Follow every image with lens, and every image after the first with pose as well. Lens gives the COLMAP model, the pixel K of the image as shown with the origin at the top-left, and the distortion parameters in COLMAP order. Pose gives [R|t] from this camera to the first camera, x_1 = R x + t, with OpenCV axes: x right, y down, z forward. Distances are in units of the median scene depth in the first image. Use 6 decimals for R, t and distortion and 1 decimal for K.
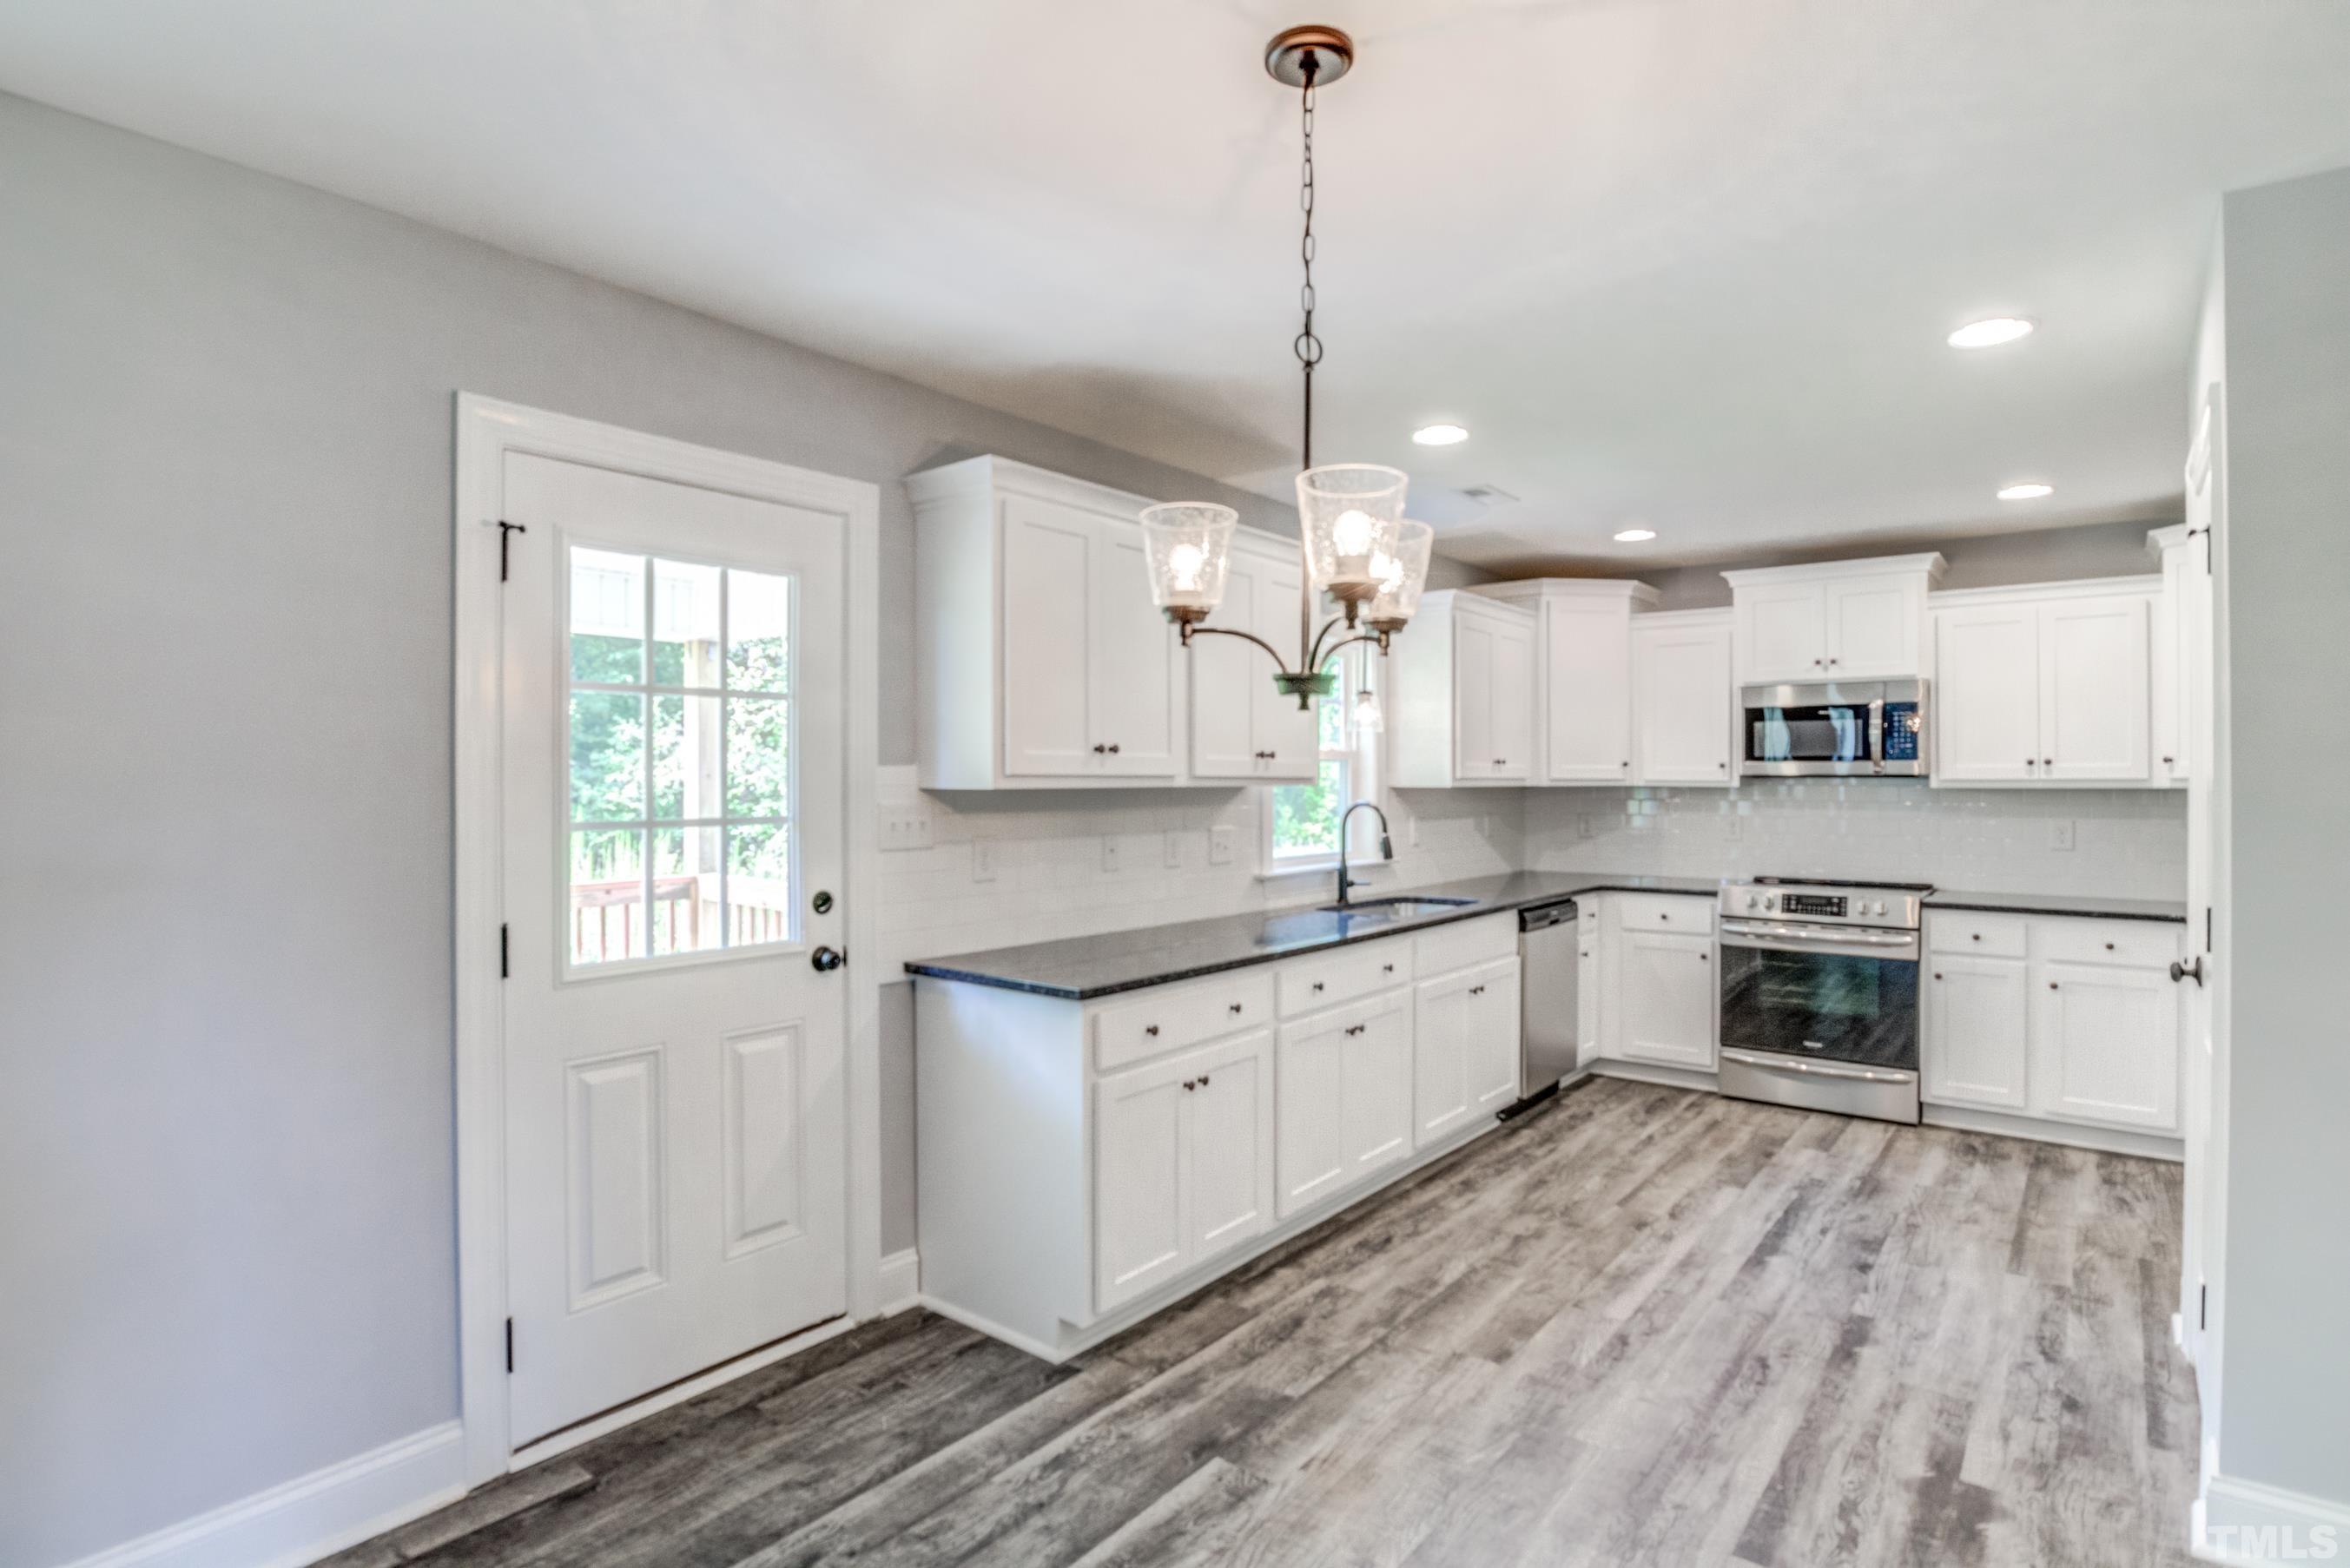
lens RADIAL K [[1189.2, 0, 1182.7], [0, 1189.2, 779.5], [0, 0, 1]] dist [-0.044415, 0.012204]
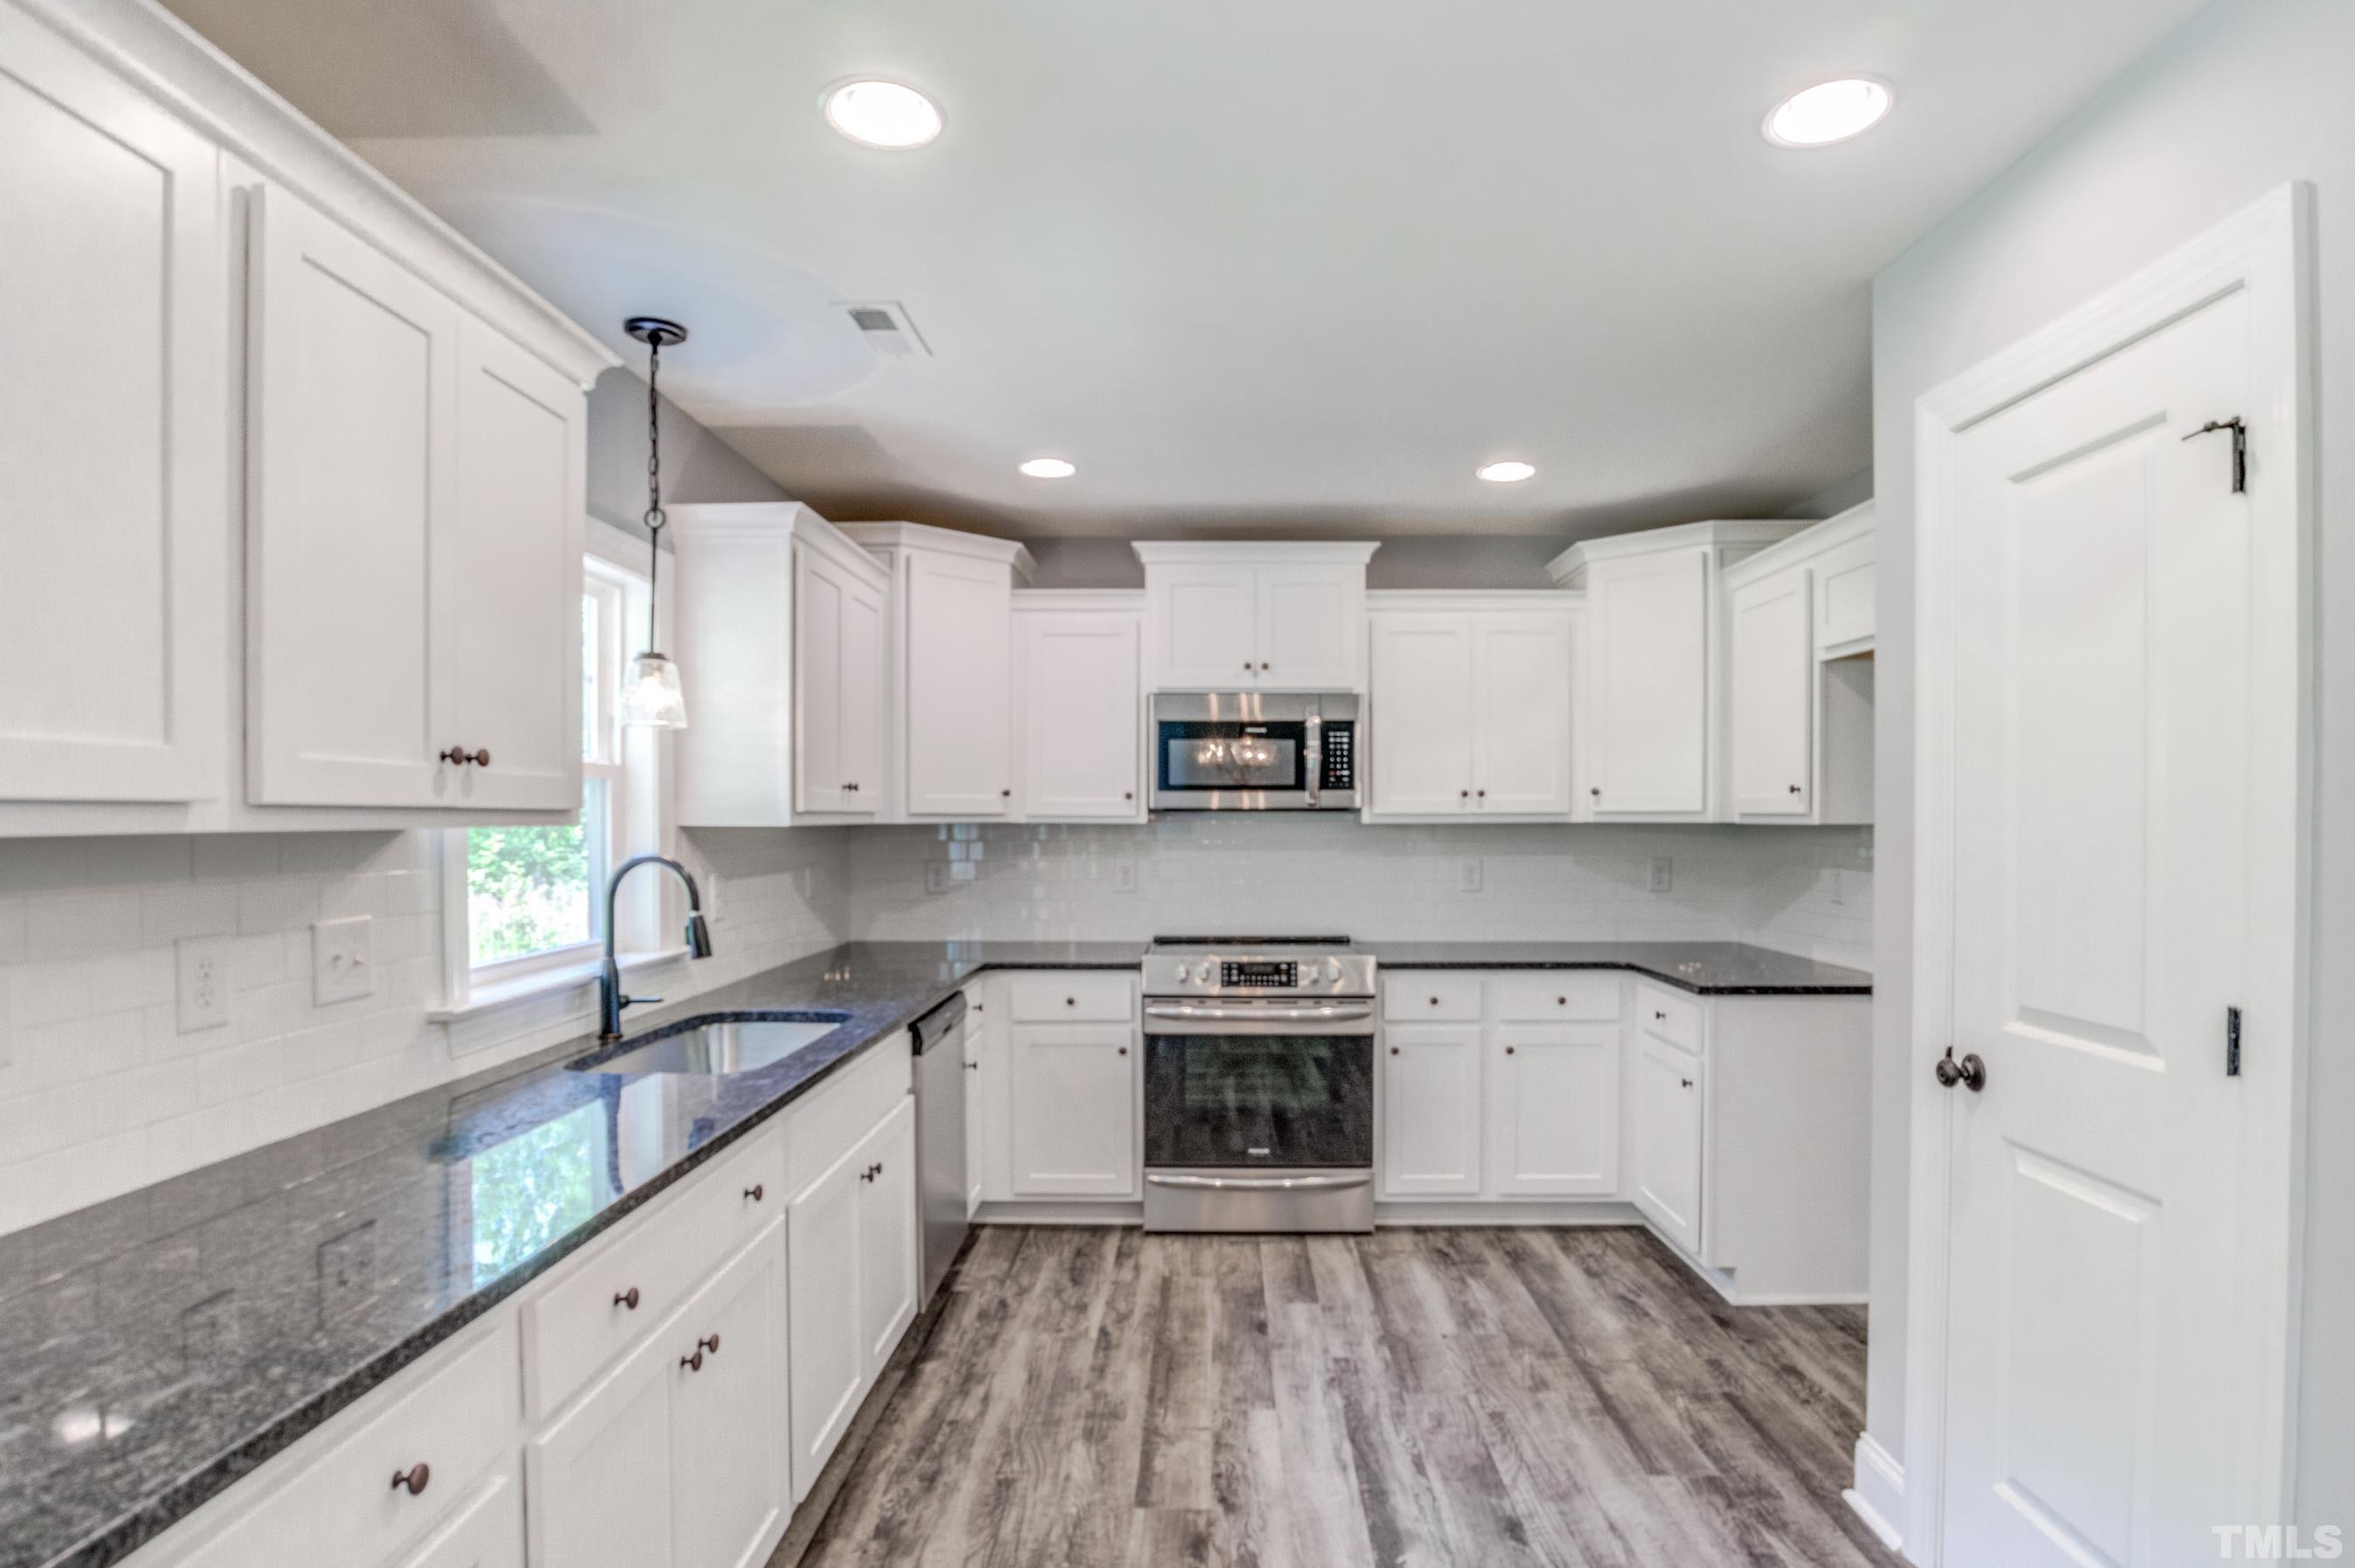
lens RADIAL K [[1208.7, 0, 1195.5], [0, 1208.7, 830.6], [0, 0, 1]] dist [-0.052239, 0.015205]
pose [[0.791316, -0.009081, 0.611340, 0.013281], [0.001997, 0.999923, 0.012268, 0.001422], [-0.611405, -0.008488, 0.791273, 0.405663]]
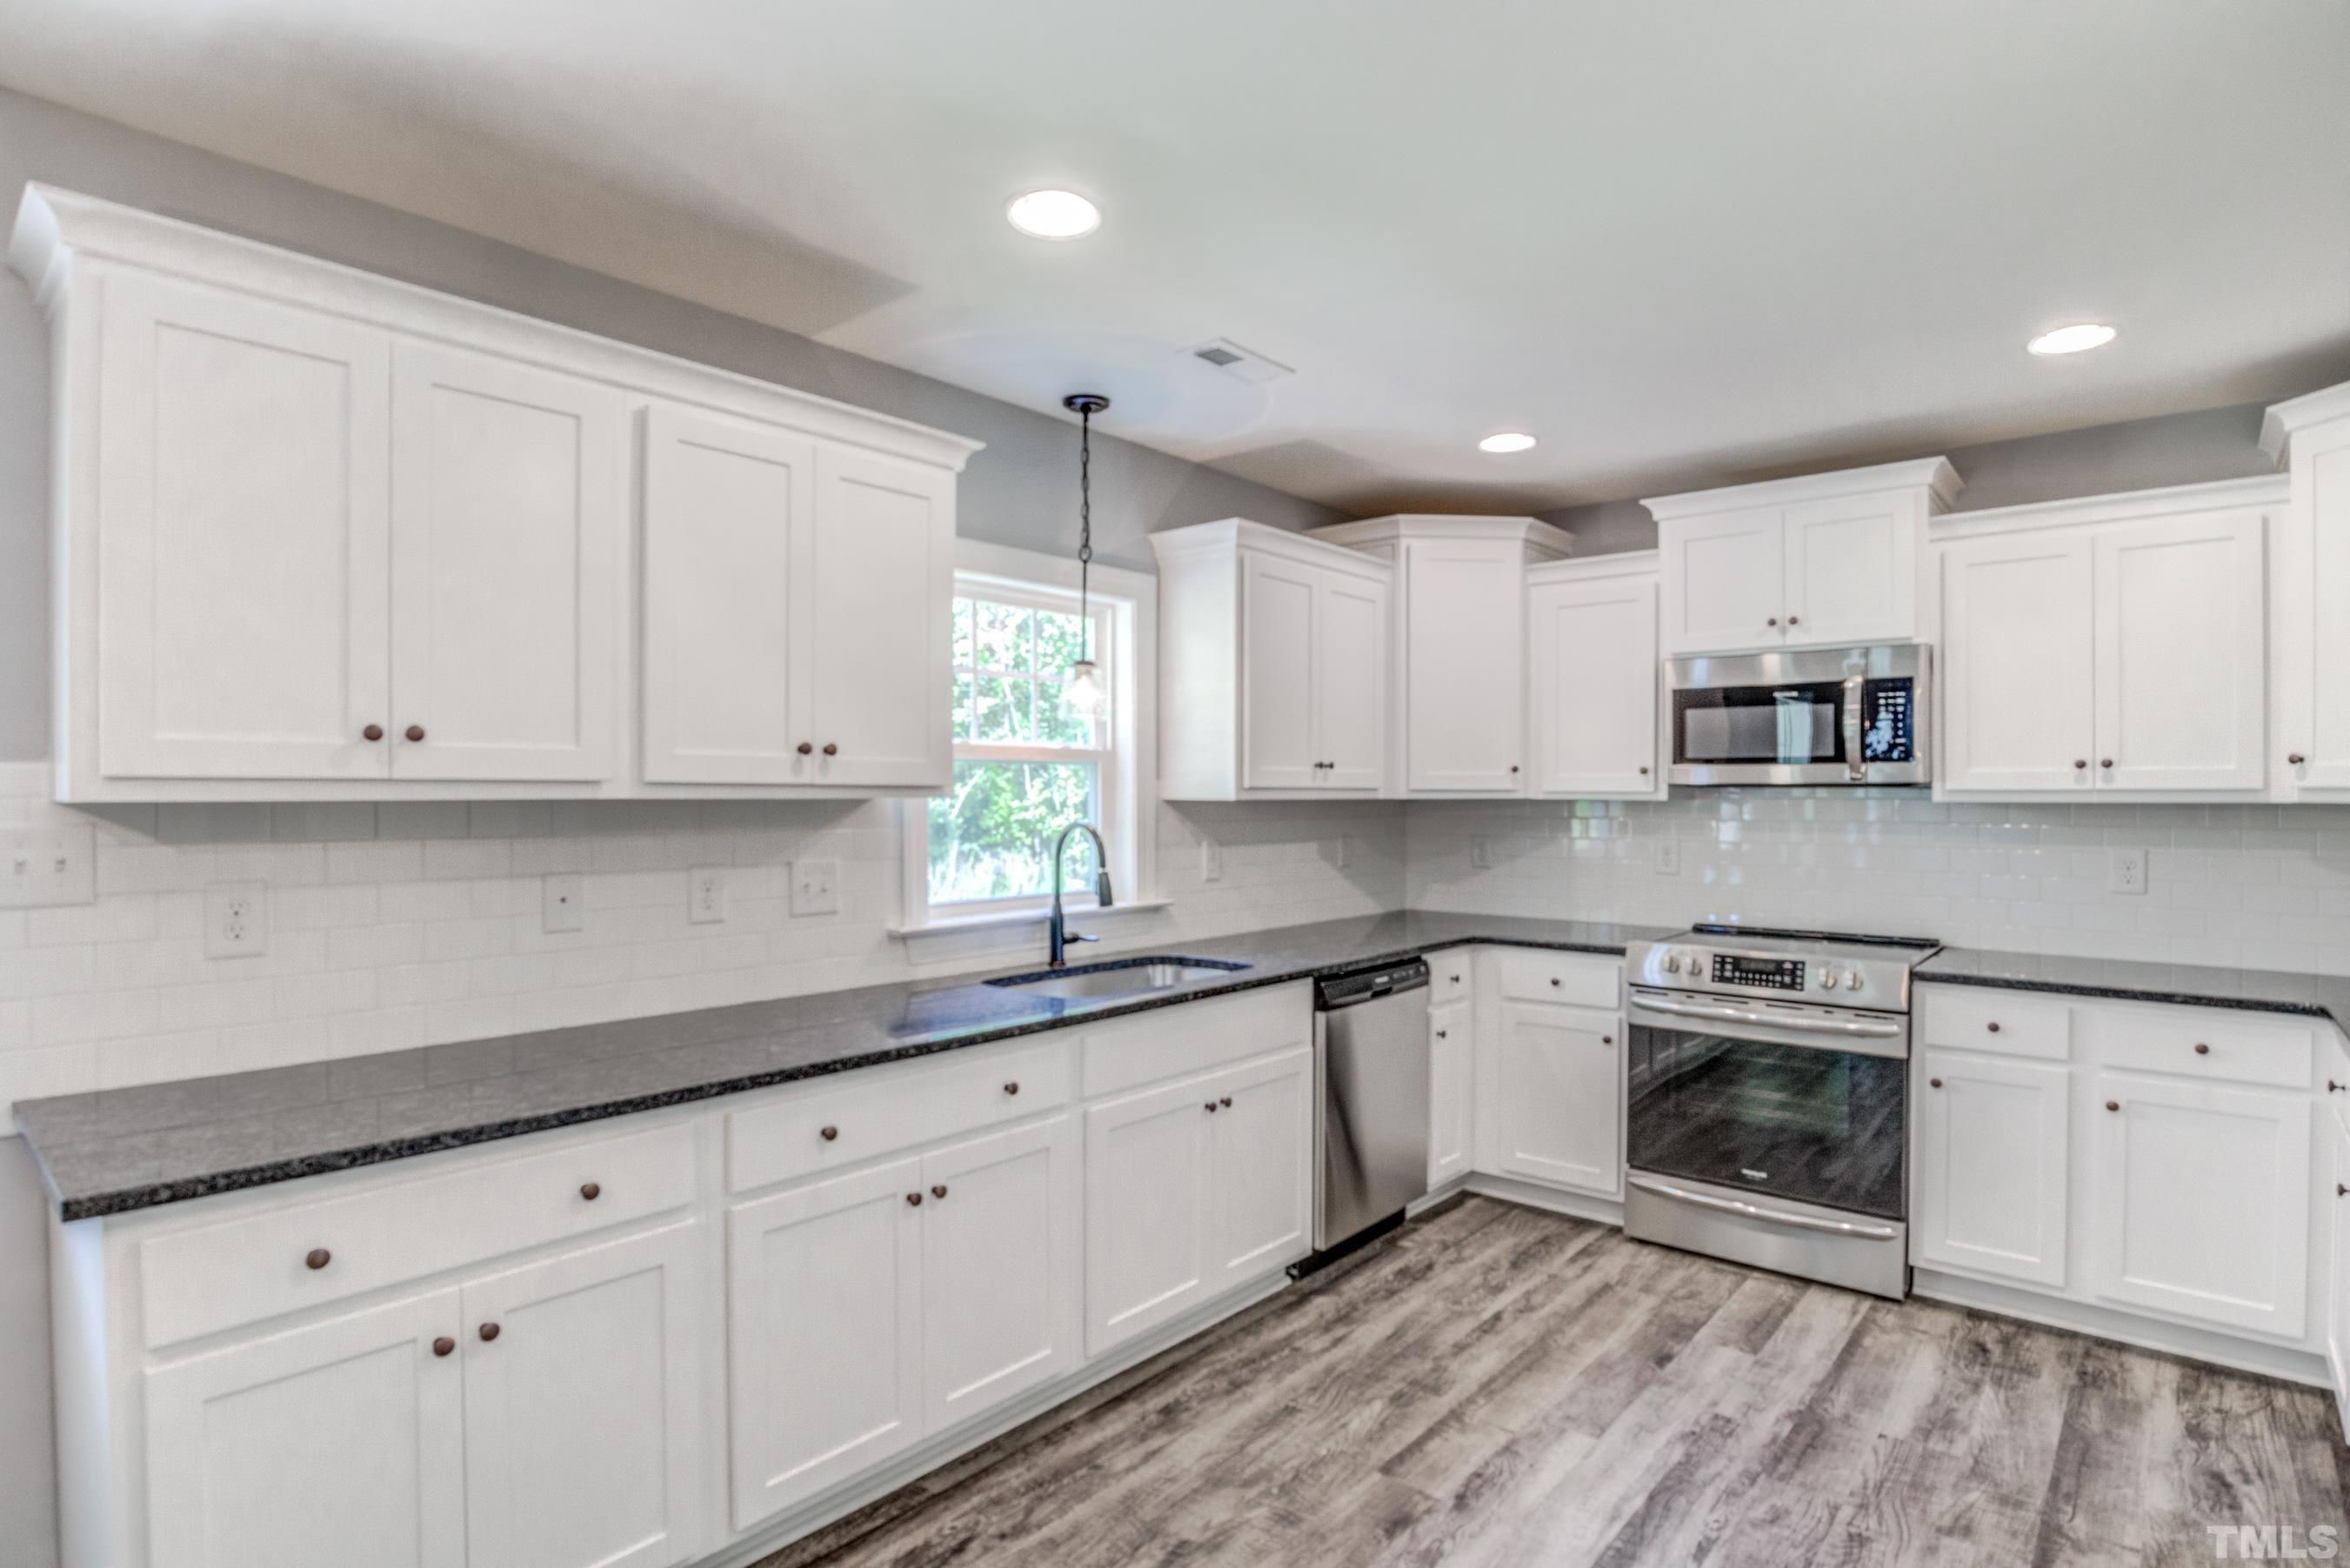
lens RADIAL K [[1191.0, 0, 1183.3], [0, 1191.0, 803.2], [0, 0, 1]] dist [-0.042408, 0.009086]
pose [[0.999266, 0.001400, -0.038276, 0.237003], [-0.001069, 0.999962, 0.008662, 0.002272], [0.038287, -0.008614, 0.999230, 0.310261]]
